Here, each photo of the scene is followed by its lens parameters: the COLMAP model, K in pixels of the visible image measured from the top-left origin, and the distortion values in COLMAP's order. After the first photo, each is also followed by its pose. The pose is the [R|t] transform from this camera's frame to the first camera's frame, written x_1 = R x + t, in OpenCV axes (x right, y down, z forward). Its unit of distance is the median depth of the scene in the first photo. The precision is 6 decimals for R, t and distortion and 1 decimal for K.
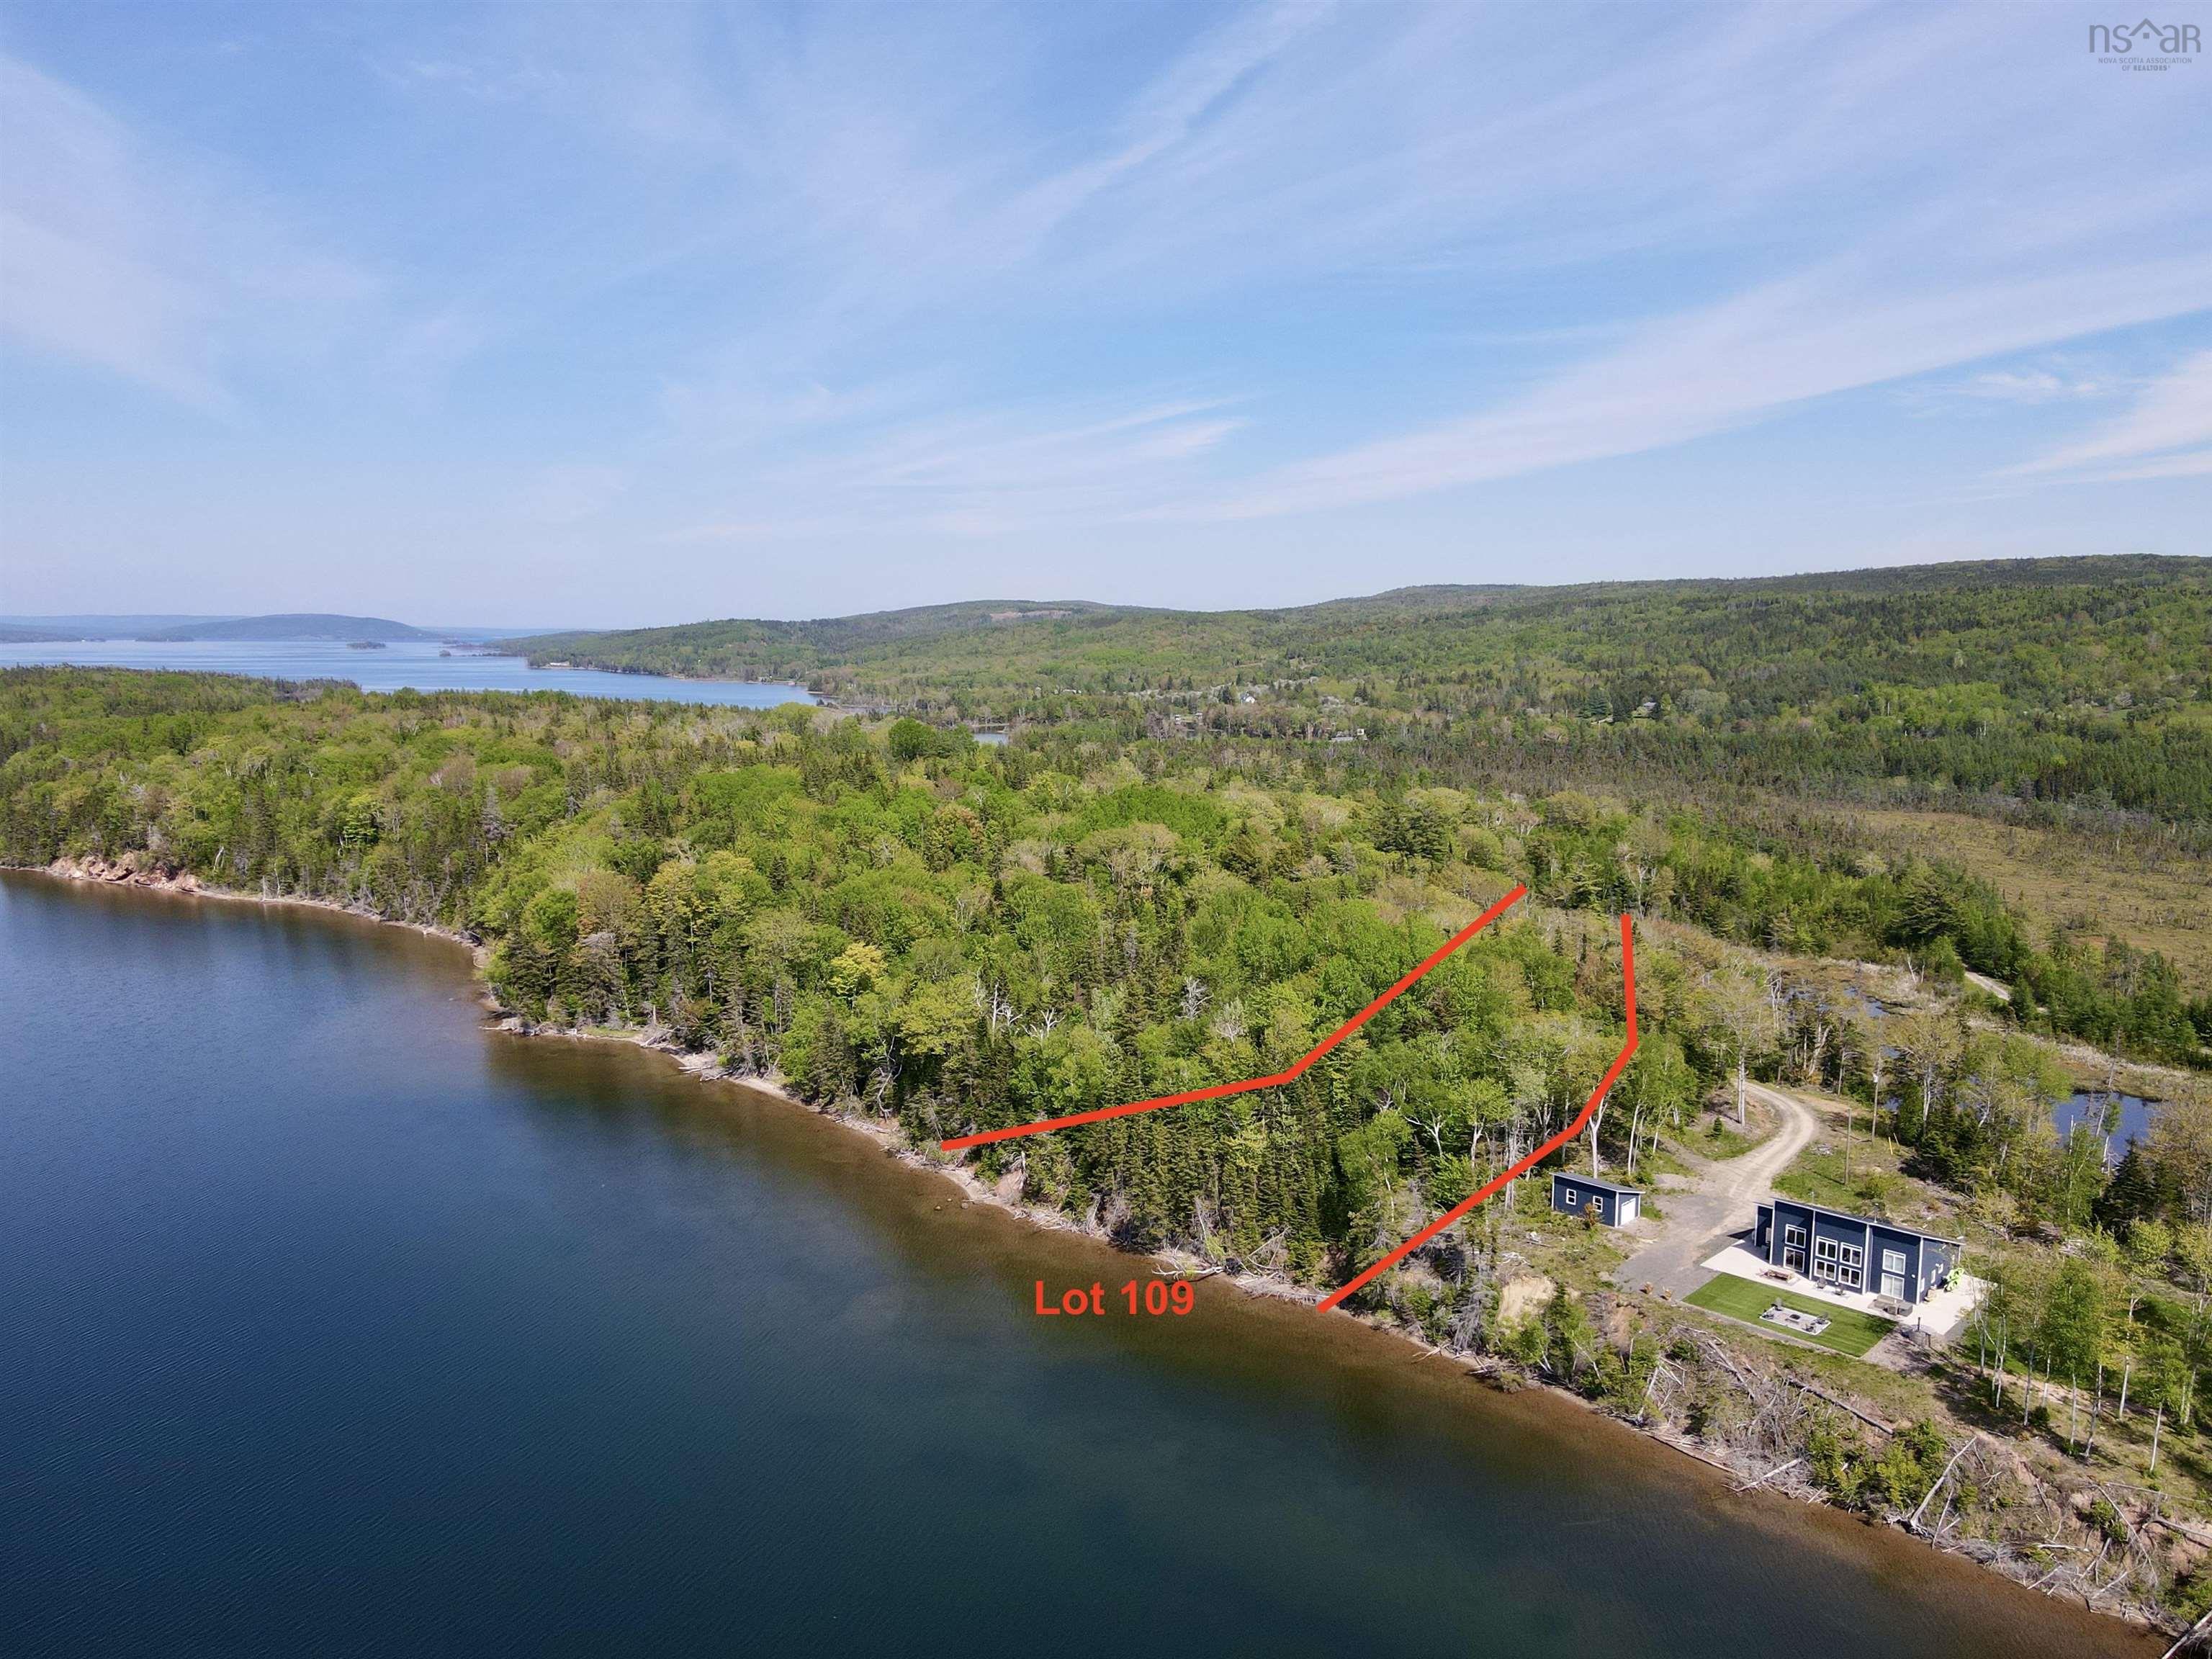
lens RADIAL K [[1616.7, 0, 1106.0], [0, 1616.7, 829.5], [0, 0, 1]] dist [-0.013373, 0.045130]
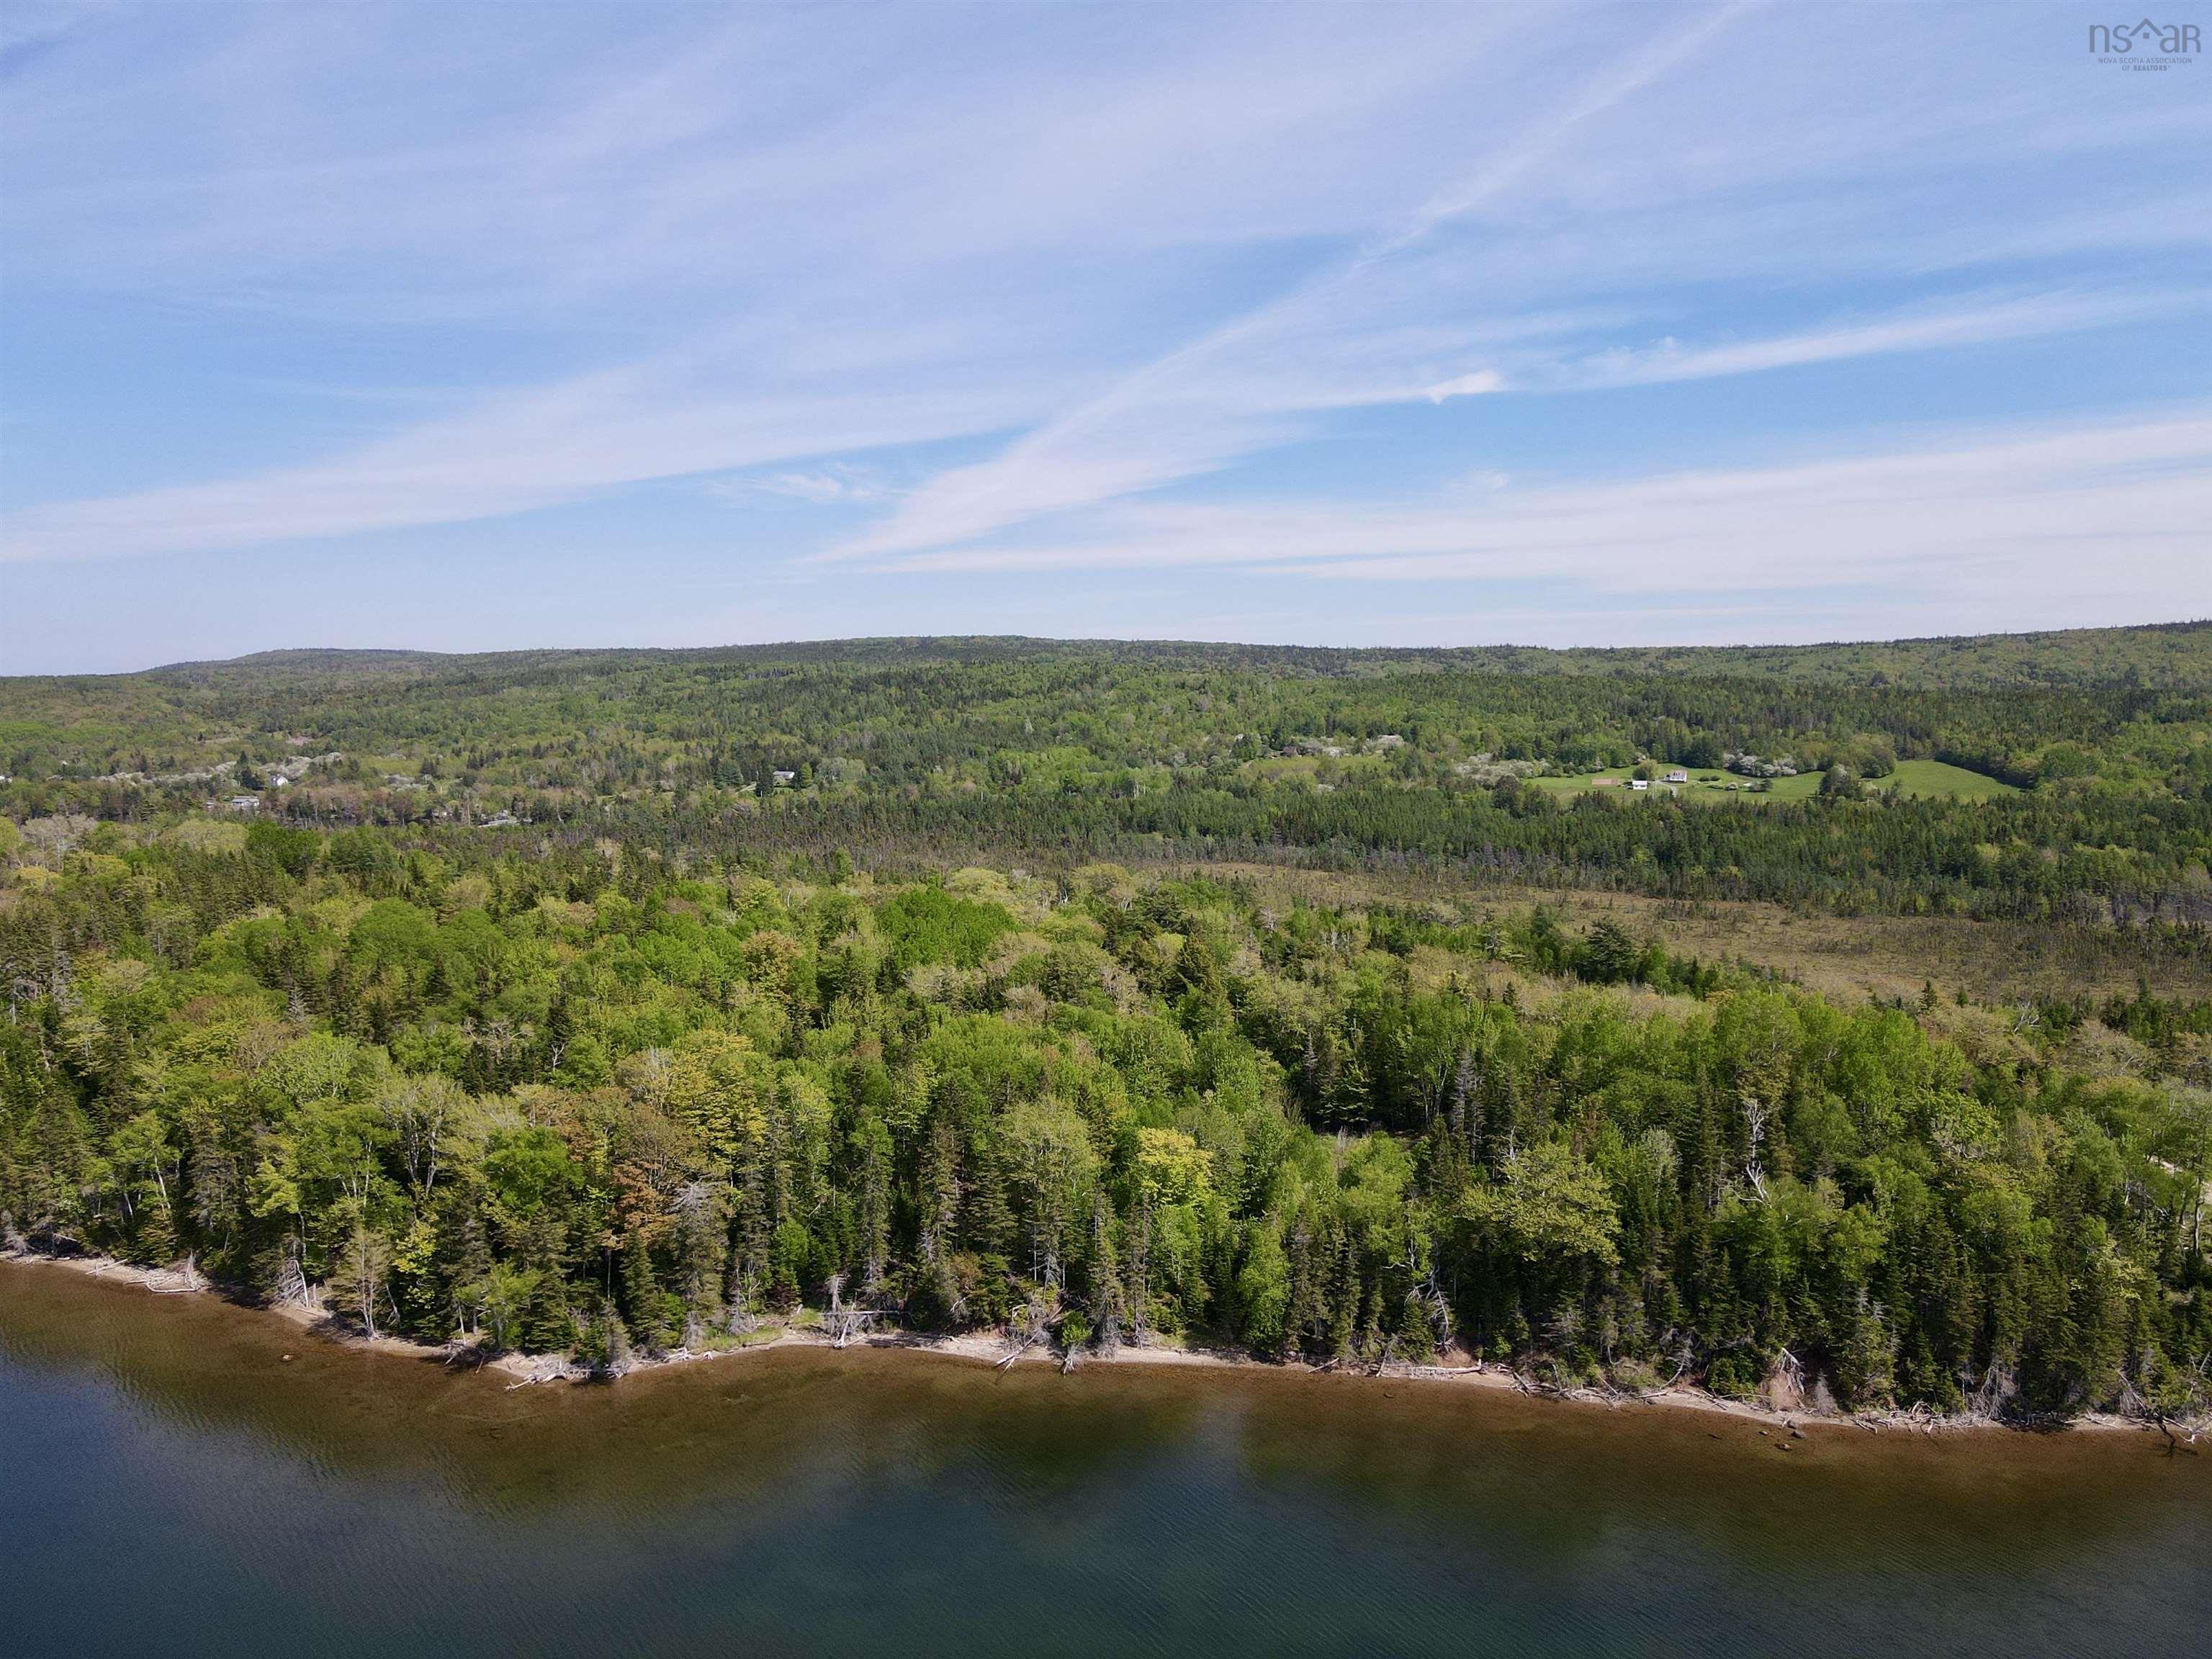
lens RADIAL K [[1599.3, 0, 1106.0], [0, 1599.3, 829.5], [0, 0, 1]] dist [-0.007509, 0.037735]
pose [[0.776389, -0.051411, 0.628154, -0.355296], [0.076721, 0.996965, -0.013230, -0.034275], [-0.625567, 0.058464, 0.777976, 0.246866]]
